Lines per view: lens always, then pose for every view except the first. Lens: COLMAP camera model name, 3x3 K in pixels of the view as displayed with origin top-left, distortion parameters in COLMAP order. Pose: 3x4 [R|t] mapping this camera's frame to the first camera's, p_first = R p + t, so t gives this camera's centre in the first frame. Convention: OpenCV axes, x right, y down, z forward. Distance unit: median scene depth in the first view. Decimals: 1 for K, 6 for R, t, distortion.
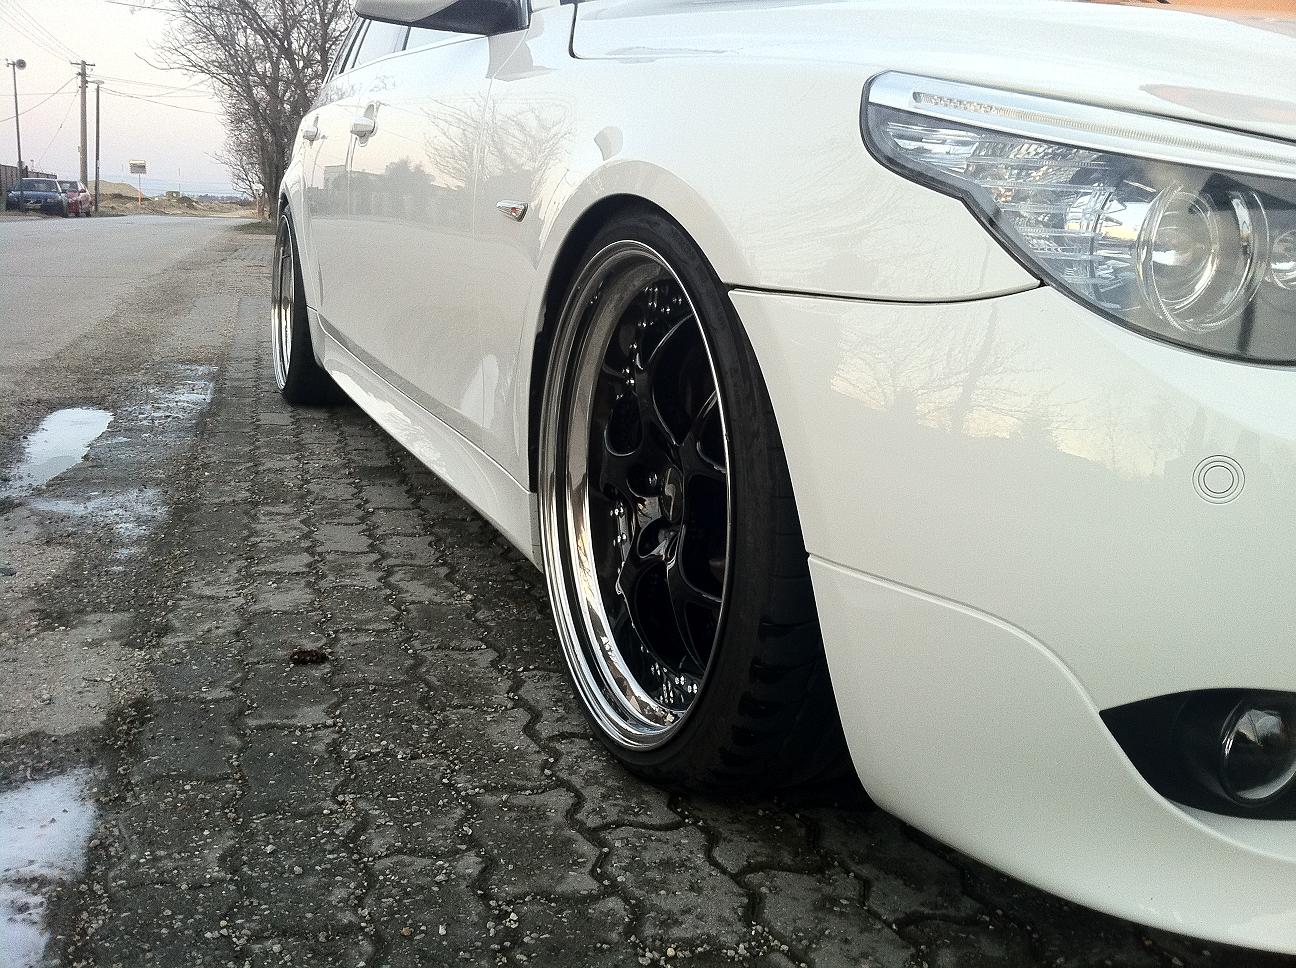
lens RADIAL K [[1246.4, 0, 655.9], [0, 1246.4, 479.8], [0, 0, 1]] dist [0.086603, -0.303168]
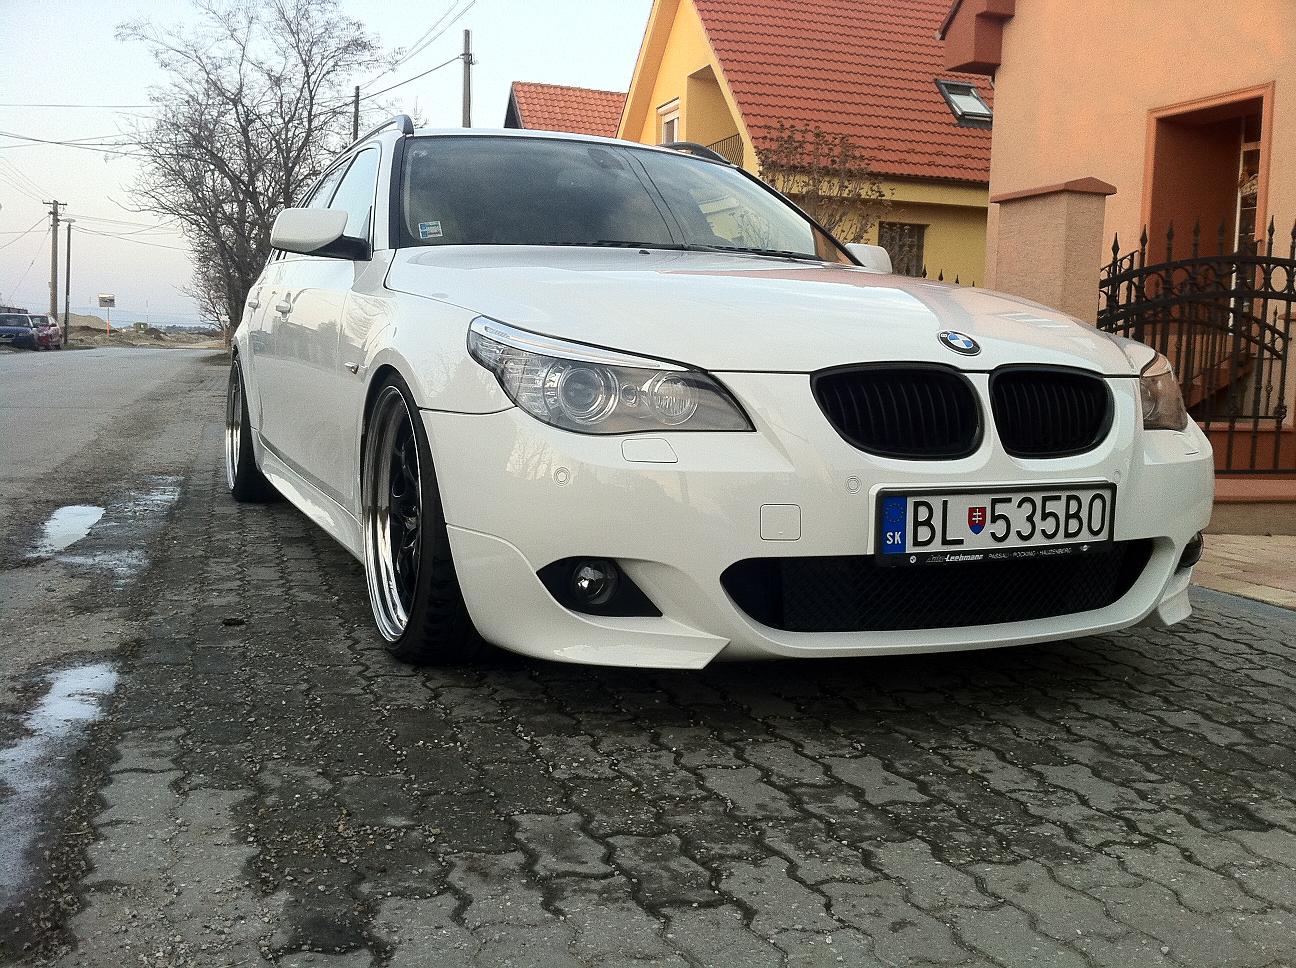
lens RADIAL K [[1246.4, 0, 655.9], [0, 1246.4, 479.8], [0, 0, 1]] dist [0.086603, -0.303168]
pose [[0.999498, -0.018185, 0.025937, 0.155726], [0.020575, 0.995259, -0.095054, 0.070782], [-0.024086, 0.095540, 0.995134, -0.446683]]
